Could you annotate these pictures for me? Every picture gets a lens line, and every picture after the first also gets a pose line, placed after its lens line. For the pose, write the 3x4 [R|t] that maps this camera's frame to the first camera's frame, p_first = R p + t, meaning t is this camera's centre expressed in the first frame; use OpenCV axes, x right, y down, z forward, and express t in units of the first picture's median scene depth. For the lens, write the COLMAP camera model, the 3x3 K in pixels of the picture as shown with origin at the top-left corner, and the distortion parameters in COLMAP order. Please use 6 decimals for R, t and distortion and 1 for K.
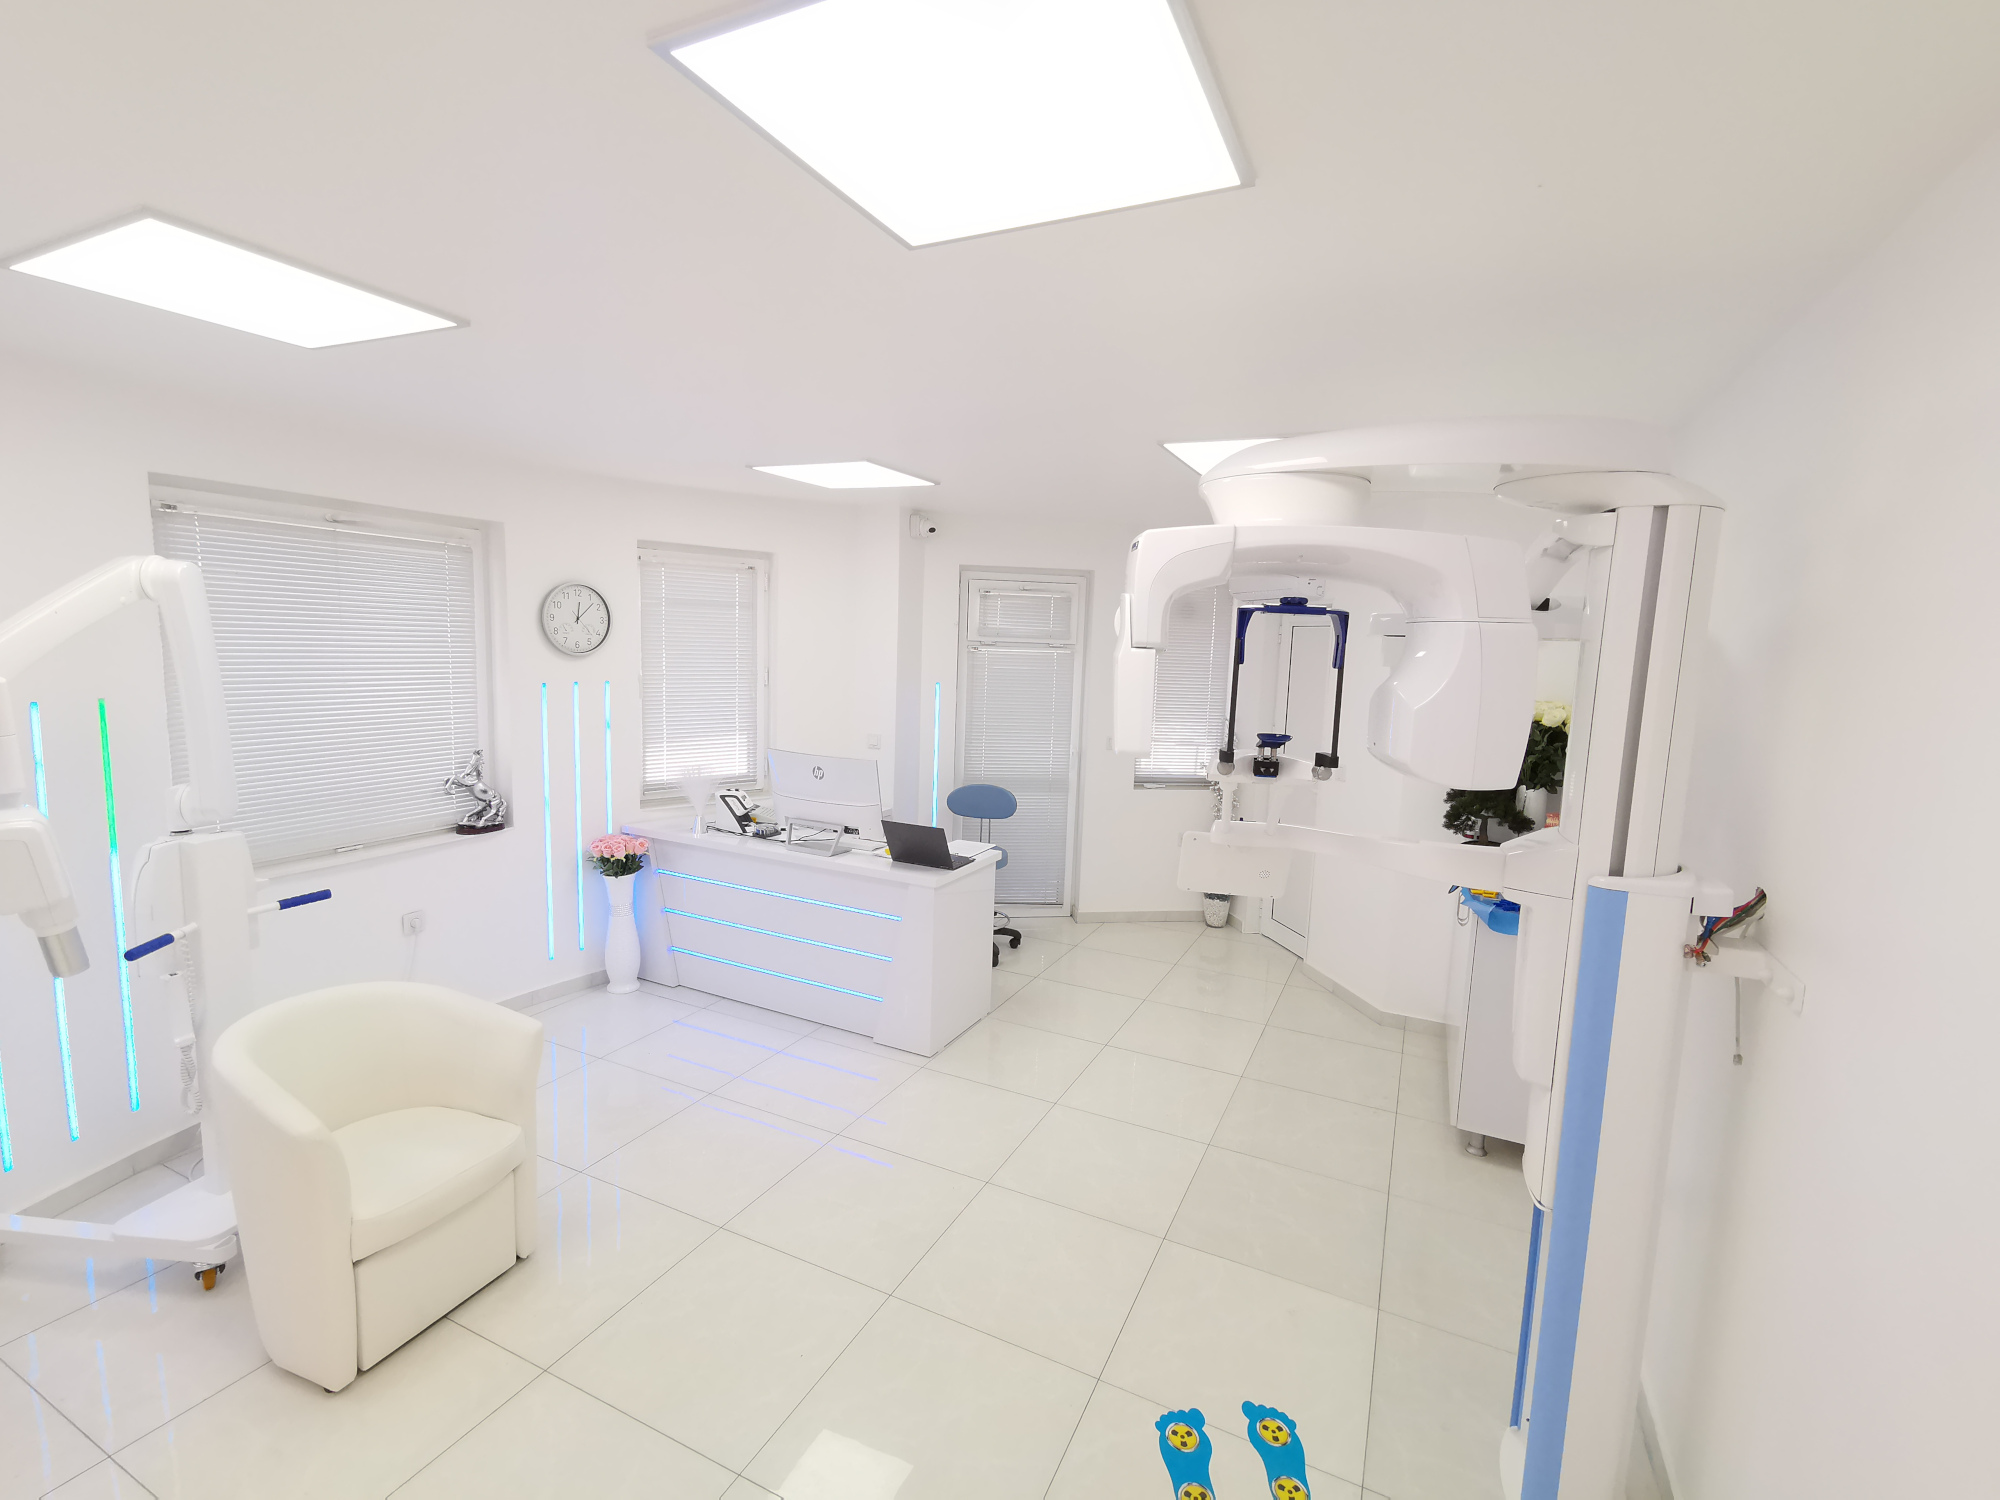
lens RADIAL K [[915.7, 0, 987.8], [0, 915.7, 754.2], [0, 0, 1]] dist [0.010487, 0.001027]
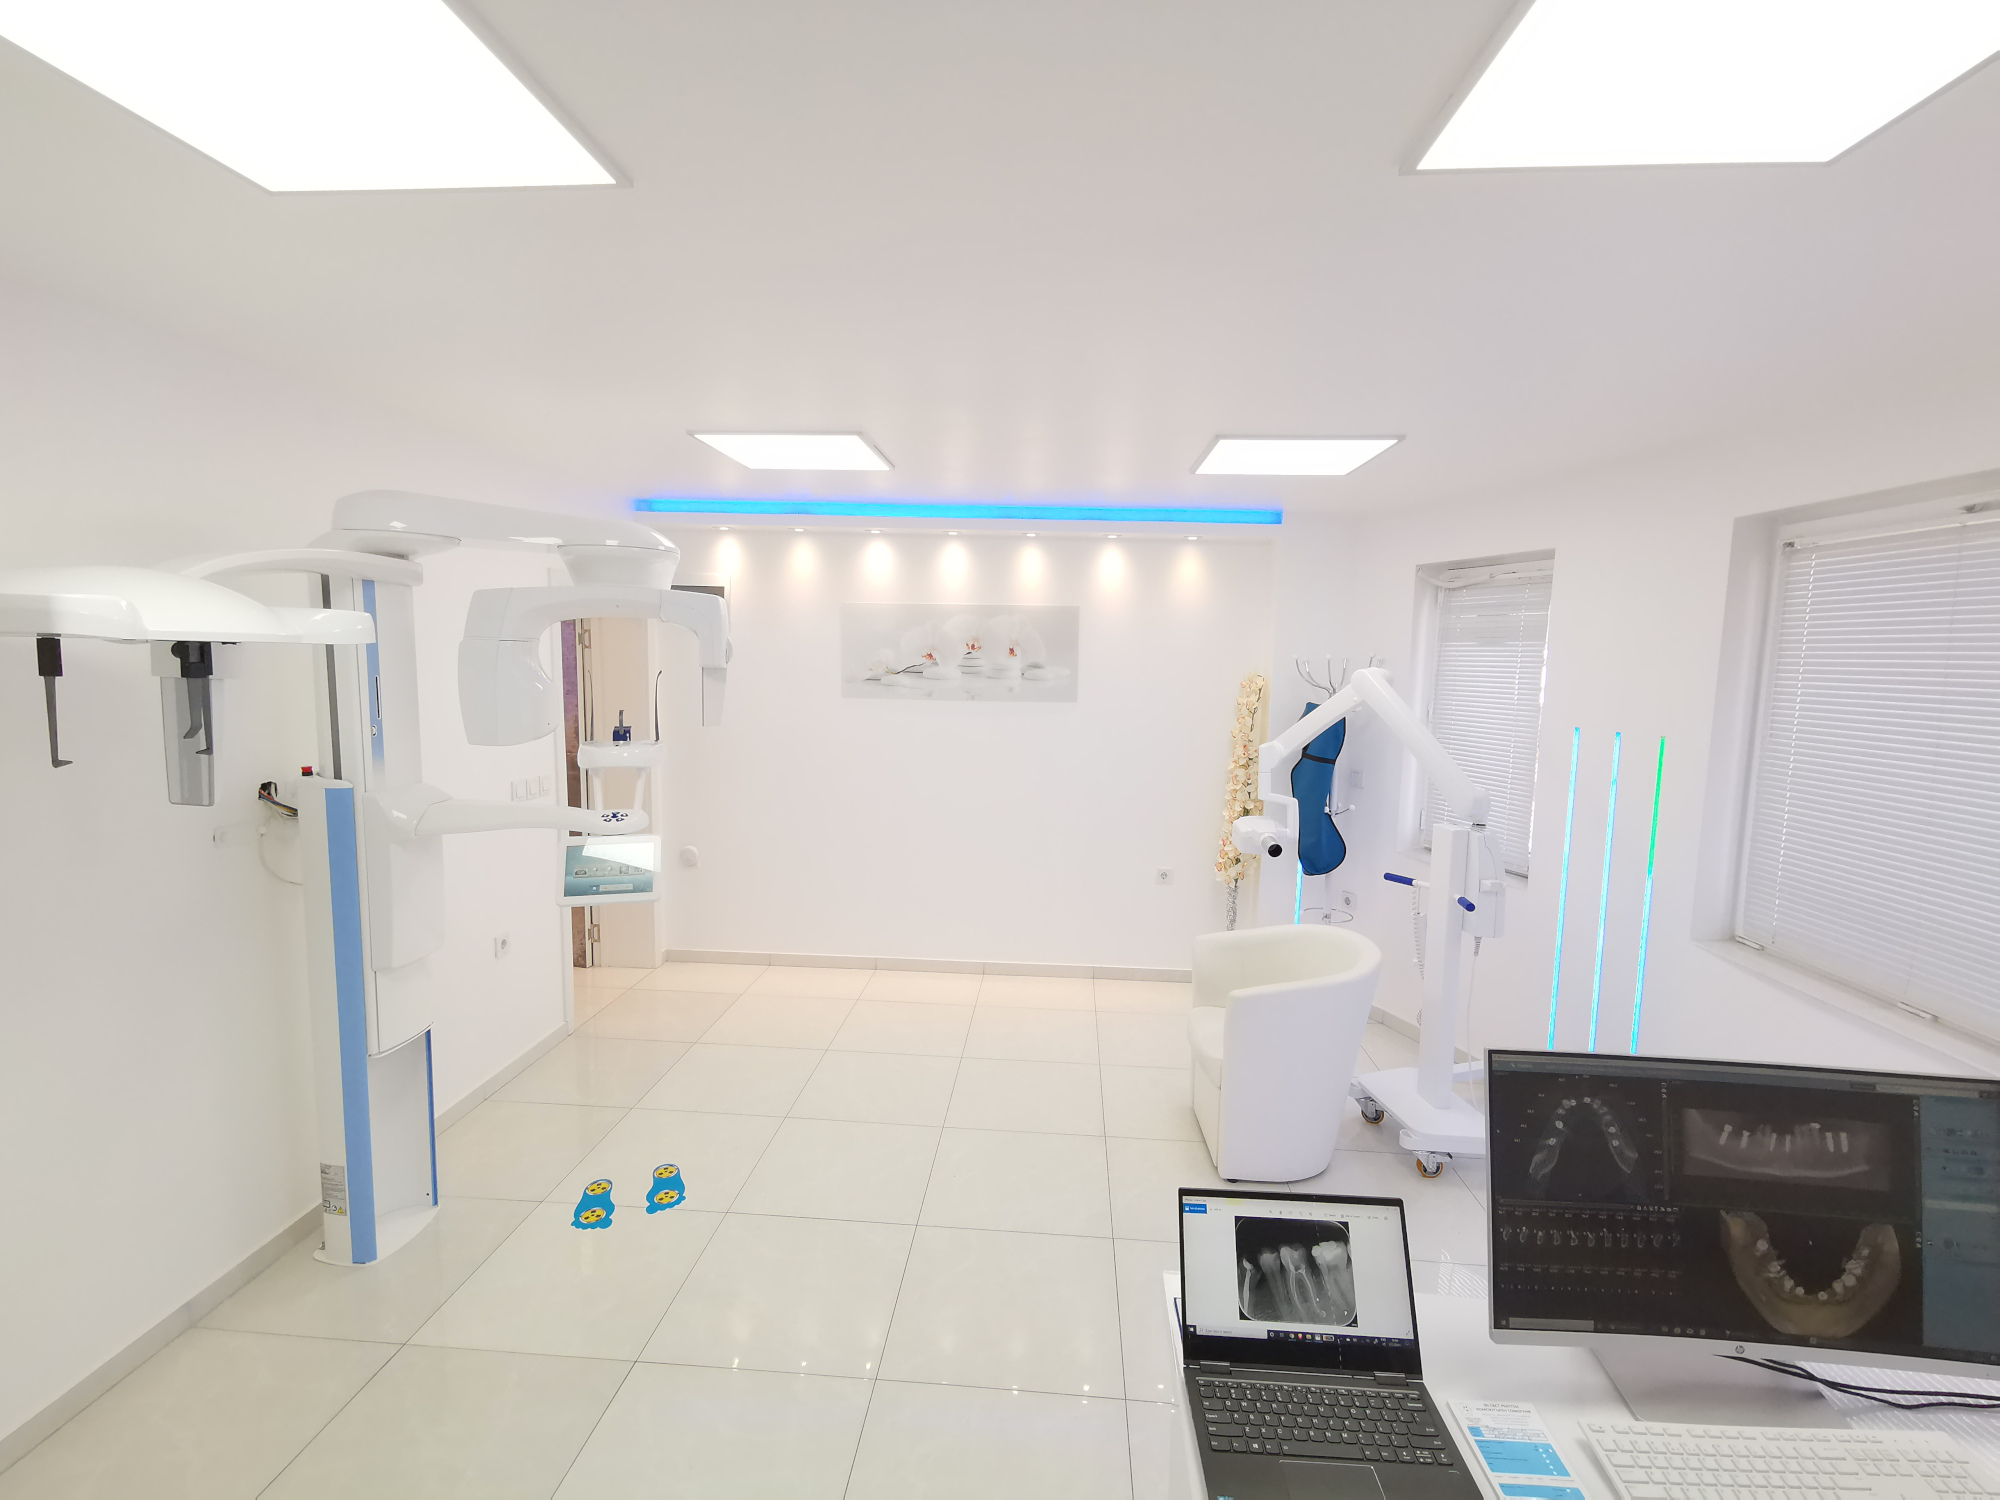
lens RADIAL K [[914.4, 0, 991.8], [0, 914.4, 751.6], [0, 0, 1]] dist [0.011765, -0.006890]
pose [[-0.932157, -0.013891, -0.361787, 0.127234], [-0.095519, 0.973296, 0.208739, -0.124820], [0.349226, 0.229135, -0.908592, 1.101106]]
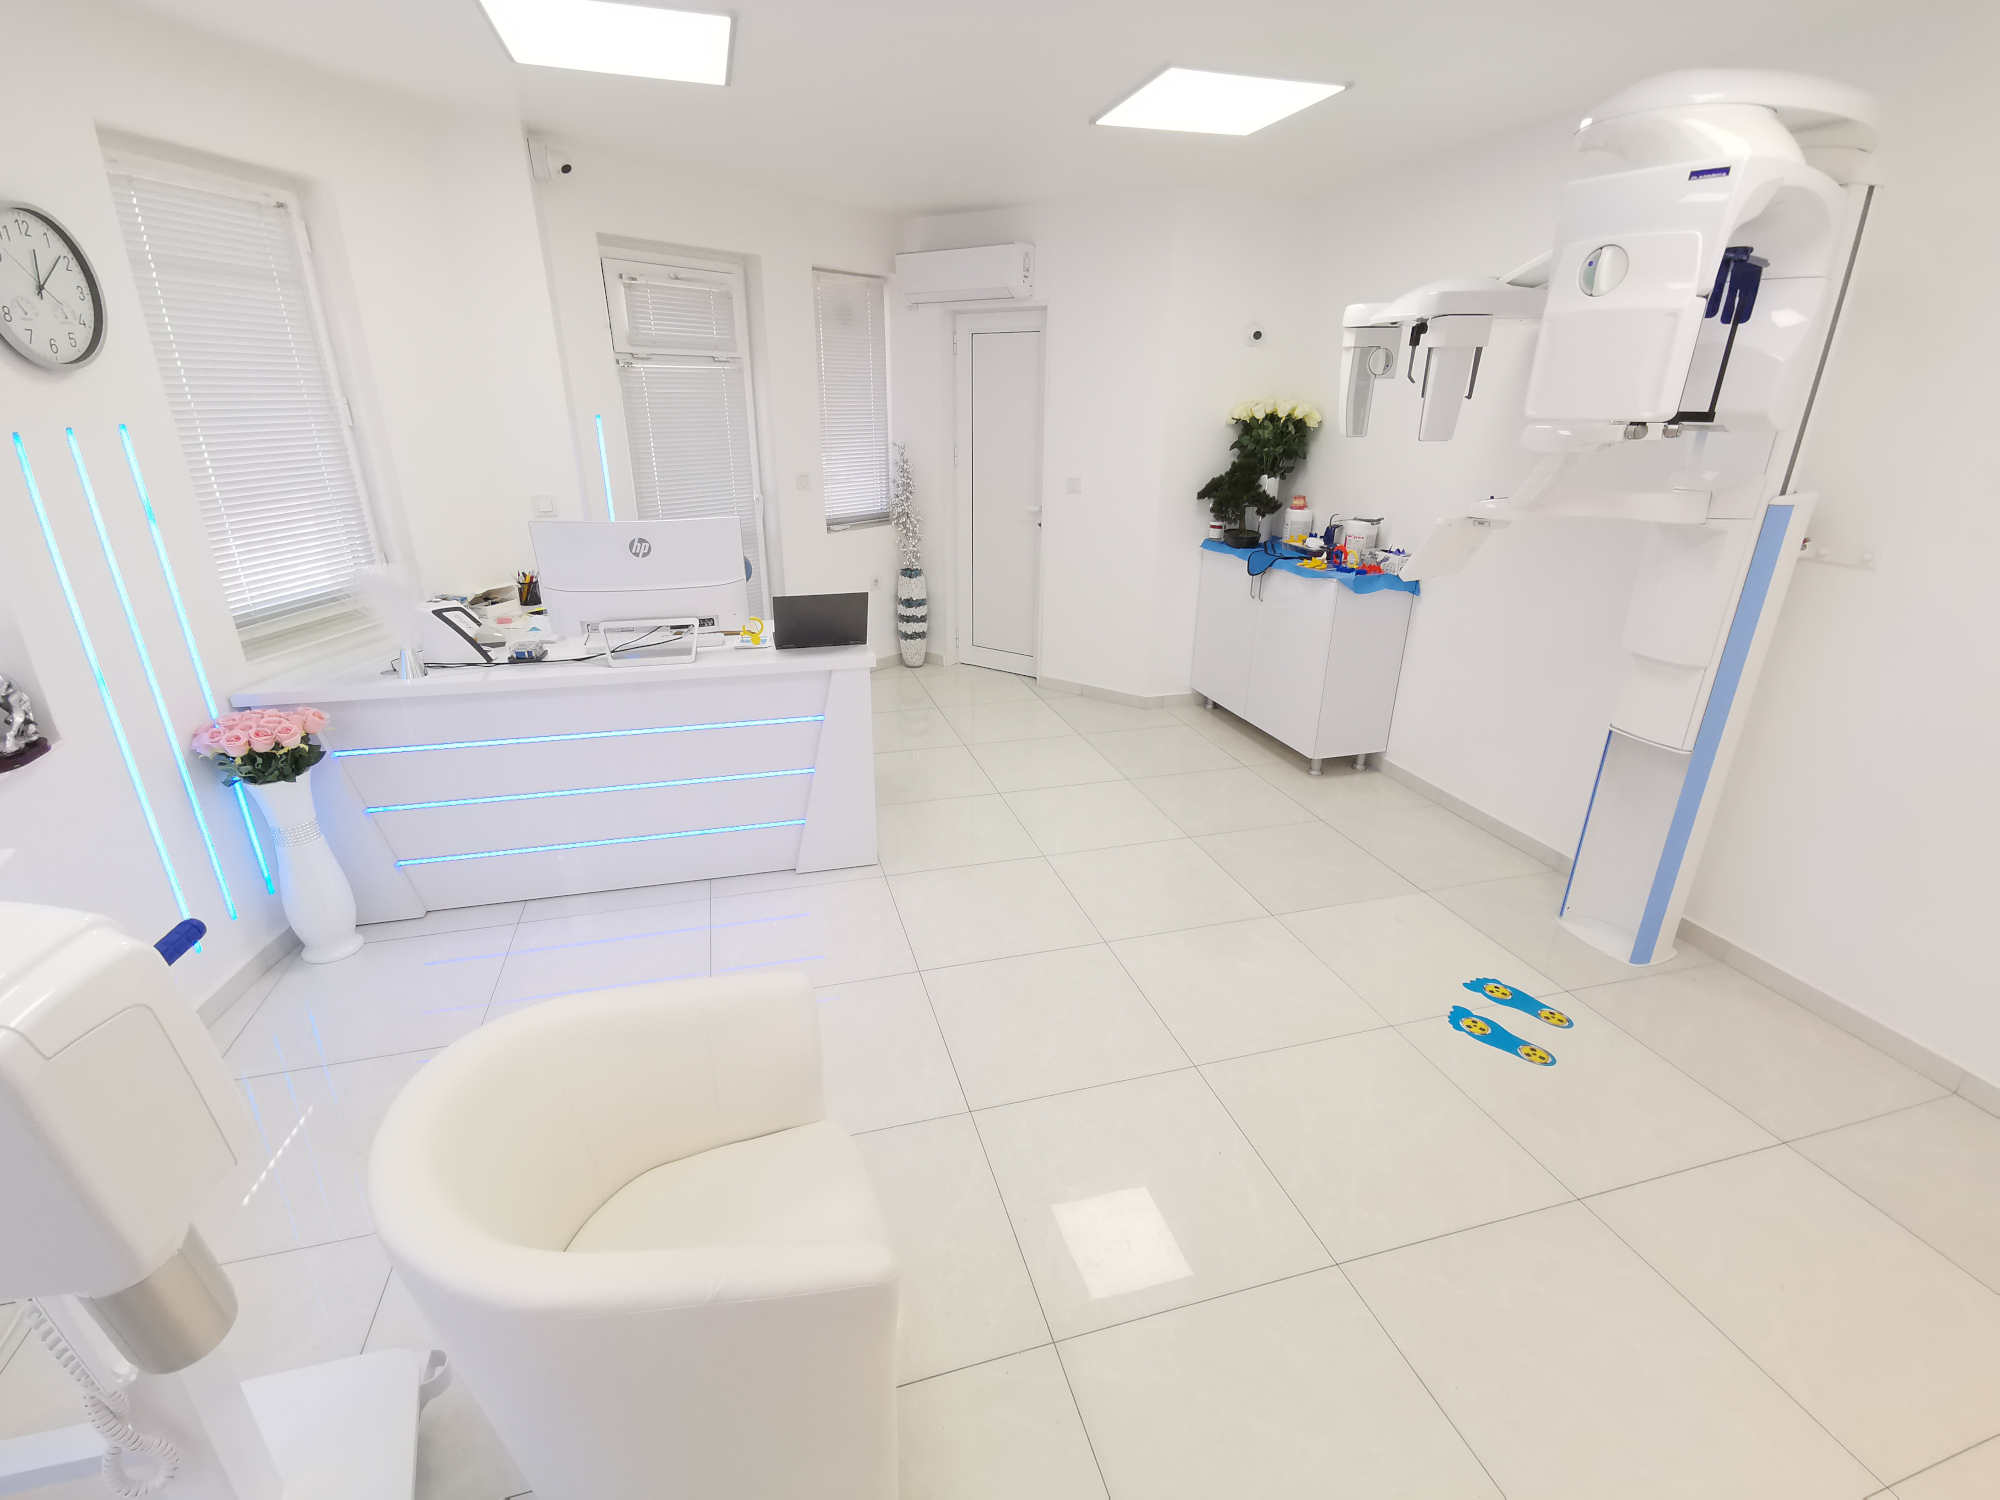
lens RADIAL K [[914.4, 0, 991.8], [0, 914.4, 751.6], [0, 0, 1]] dist [0.011765, -0.006890]
pose [[0.741834, -0.270301, 0.613694, -0.432784], [0.101587, 0.949900, 0.295585, -0.010062], [-0.662844, -0.156932, 0.732127, 0.286526]]
